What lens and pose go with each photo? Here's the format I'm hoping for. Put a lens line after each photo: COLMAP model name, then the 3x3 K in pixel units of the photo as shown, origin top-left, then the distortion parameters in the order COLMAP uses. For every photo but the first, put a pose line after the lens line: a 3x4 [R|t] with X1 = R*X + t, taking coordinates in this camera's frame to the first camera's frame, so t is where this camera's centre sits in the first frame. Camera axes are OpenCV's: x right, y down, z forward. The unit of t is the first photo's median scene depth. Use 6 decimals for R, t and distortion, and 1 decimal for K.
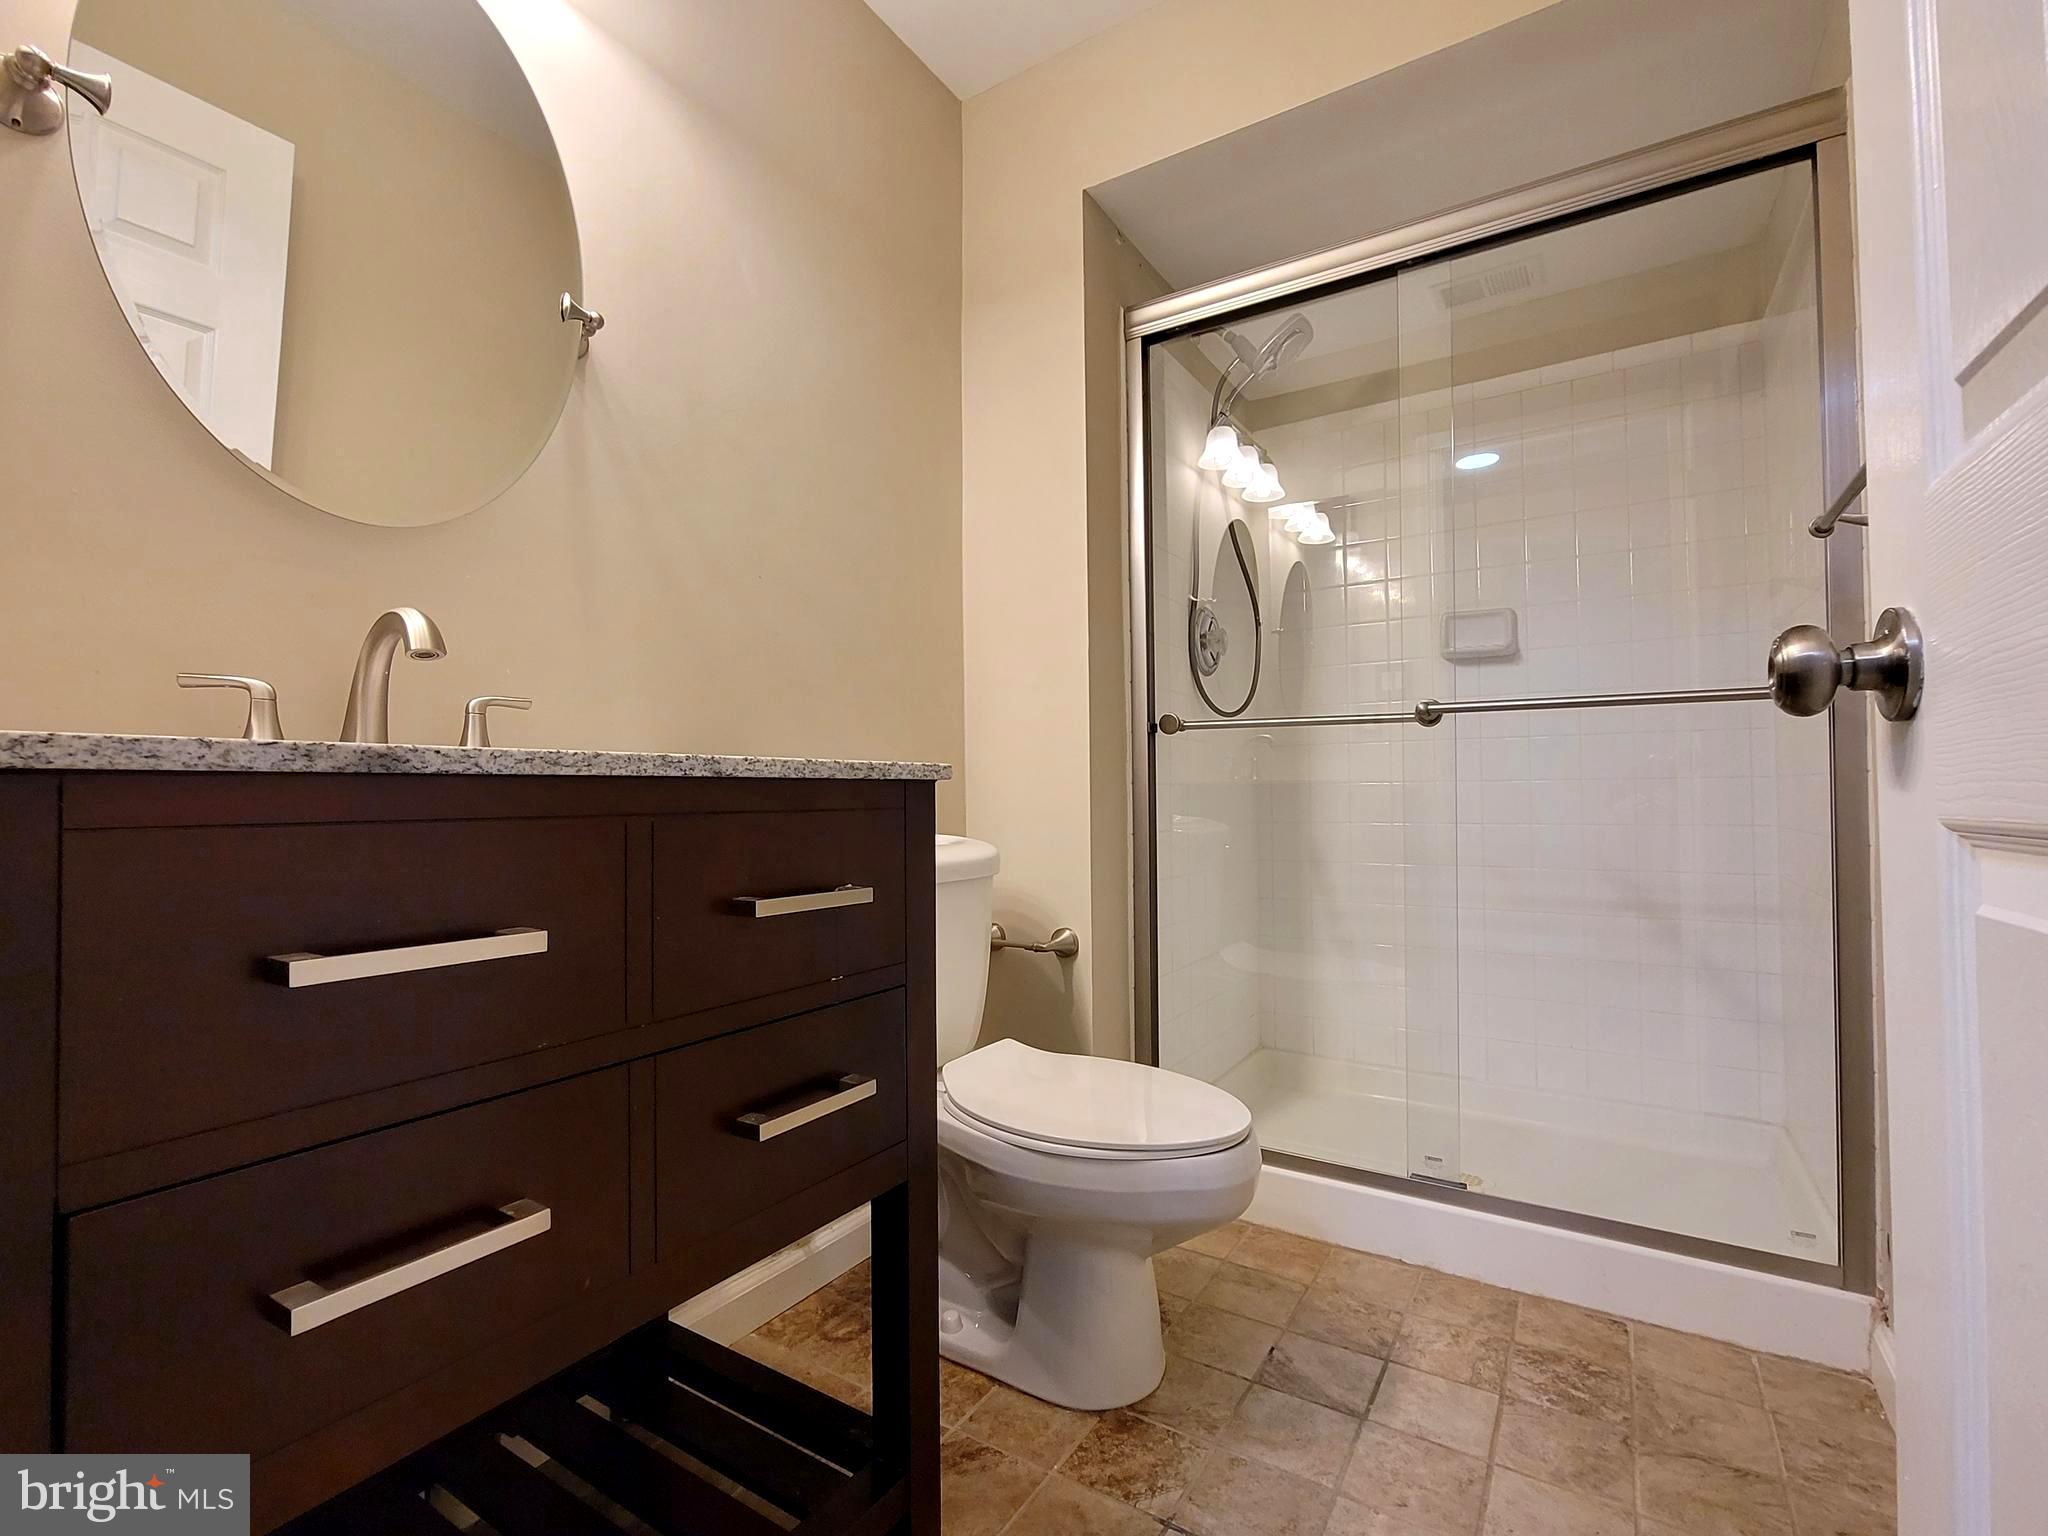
lens RADIAL K [[924.0, 0, 1024.0], [0, 924.0, 768.0], [0, 0, 1]] dist [-0.010579, 0.000470]
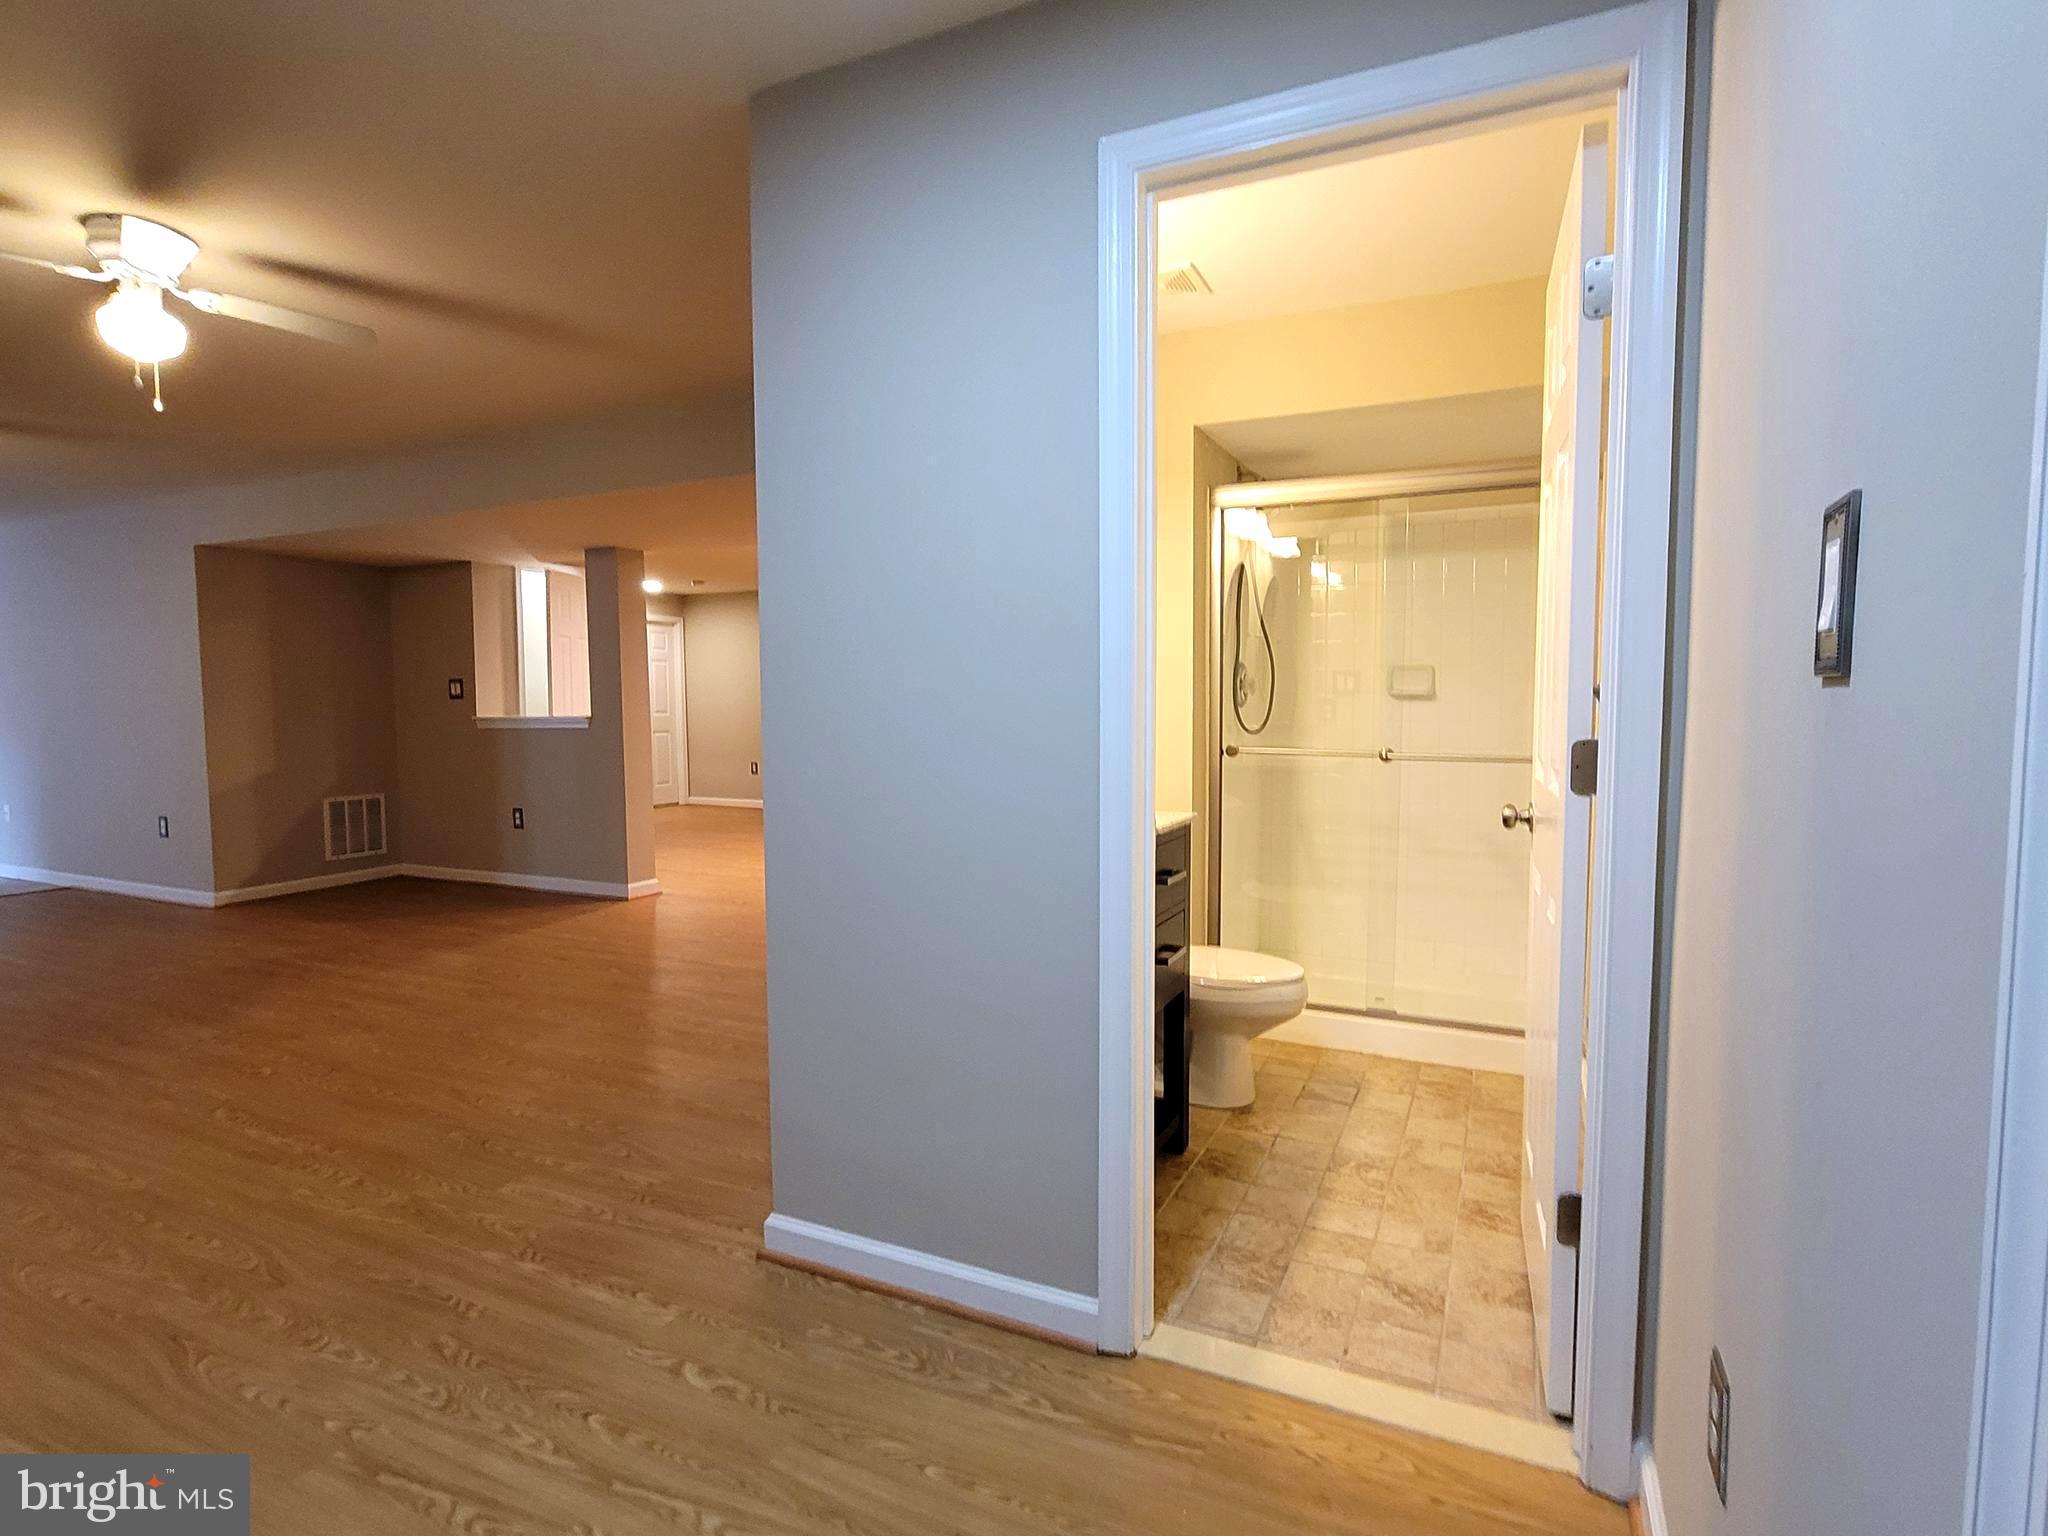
lens RADIAL K [[1063.3, 0, 1024.0], [0, 1063.3, 768.0], [0, 0, 1]] dist [-0.033713, 0.000073]
pose [[0.991735, -0.004985, 0.128205, -0.571898], [-0.006787, 0.995807, 0.091226, -0.237019], [-0.128122, -0.091342, 0.987543, -1.028894]]
